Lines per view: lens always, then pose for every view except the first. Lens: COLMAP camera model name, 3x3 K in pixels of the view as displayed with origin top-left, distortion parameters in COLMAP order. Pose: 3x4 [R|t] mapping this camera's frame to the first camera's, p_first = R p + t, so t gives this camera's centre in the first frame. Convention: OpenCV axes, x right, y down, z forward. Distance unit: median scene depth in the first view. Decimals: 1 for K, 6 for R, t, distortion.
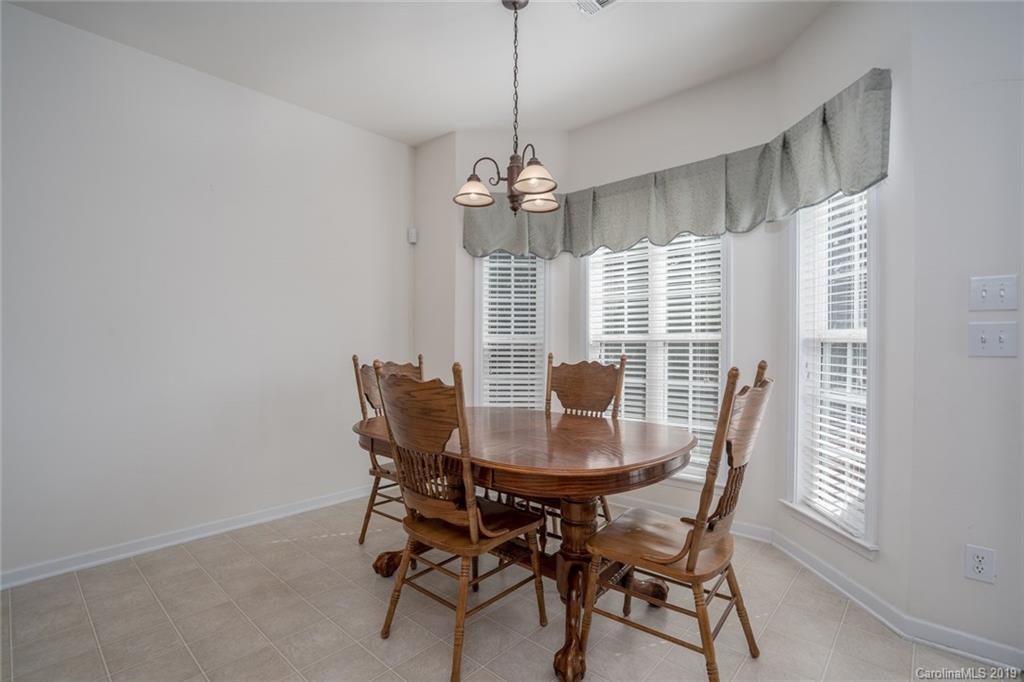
lens RADIAL K [[479.0, 0, 517.1], [0, 479.0, 343.9], [0, 0, 1]] dist [-0.030044, 0.000226]
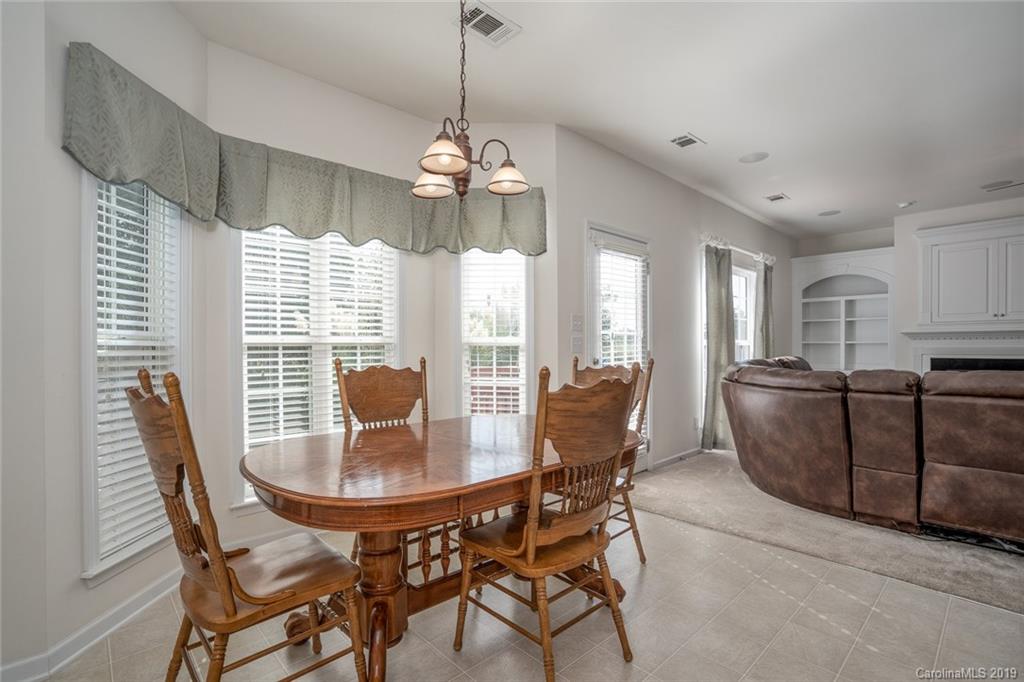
lens RADIAL K [[479.0, 0, 516.0], [0, 479.0, 348.3], [0, 0, 1]] dist [-0.030044, 0.000226]
pose [[0.091083, -0.002433, 0.995840, -0.575665], [0.003293, 0.999992, 0.002141, 0.001615], [-0.995838, 0.003084, 0.091090, 0.536545]]
